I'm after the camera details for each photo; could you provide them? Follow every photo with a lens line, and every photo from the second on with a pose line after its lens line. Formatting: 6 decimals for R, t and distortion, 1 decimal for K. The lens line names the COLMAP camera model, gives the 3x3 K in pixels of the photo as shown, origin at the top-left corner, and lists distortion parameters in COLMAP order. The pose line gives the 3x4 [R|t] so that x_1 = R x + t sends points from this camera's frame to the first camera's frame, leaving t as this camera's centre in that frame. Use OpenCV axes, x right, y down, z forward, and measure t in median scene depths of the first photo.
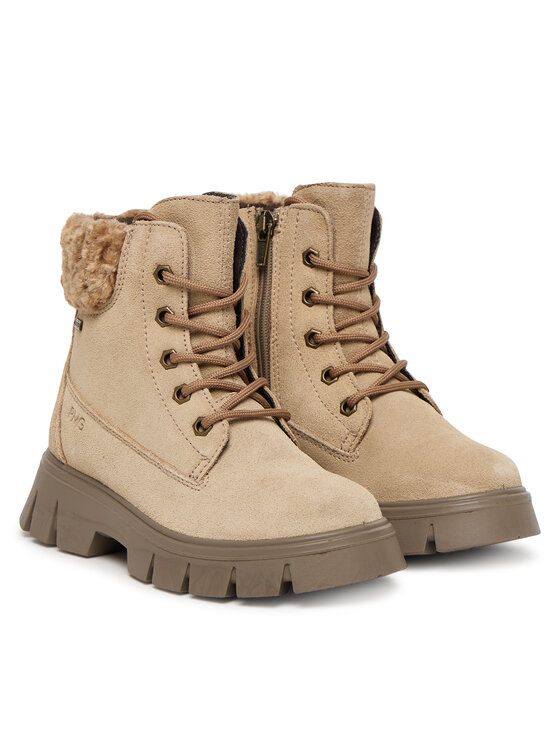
lens RADIAL K [[2224.9, 0, 281.1], [0, 2224.9, 377.6], [0, 0, 1]] dist [0.192468, 0.000000]
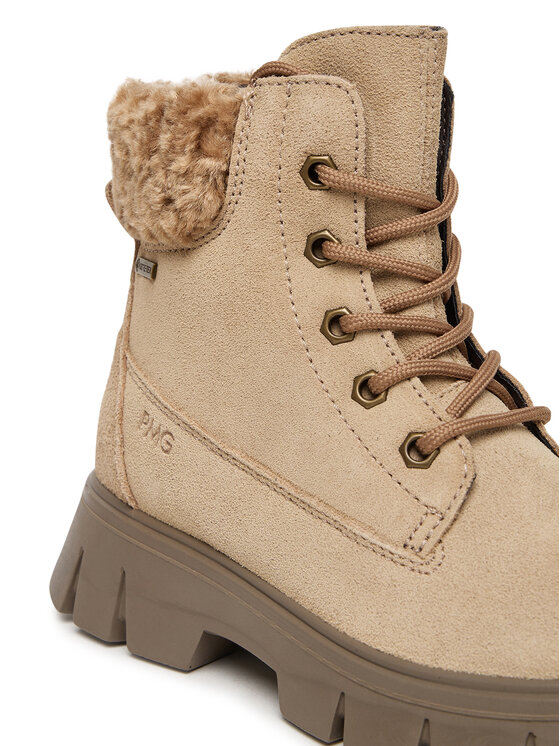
lens RADIAL K [[1547.8, 0, 275.7], [0, 1547.8, 365.4], [0, 0, 1]] dist [-0.091149, 0.000000]
pose [[0.993090, -0.044436, 0.108621, -0.106890], [0.039352, 0.998047, 0.048505, -0.017500], [-0.110564, -0.043896, 0.992899, 0.619883]]
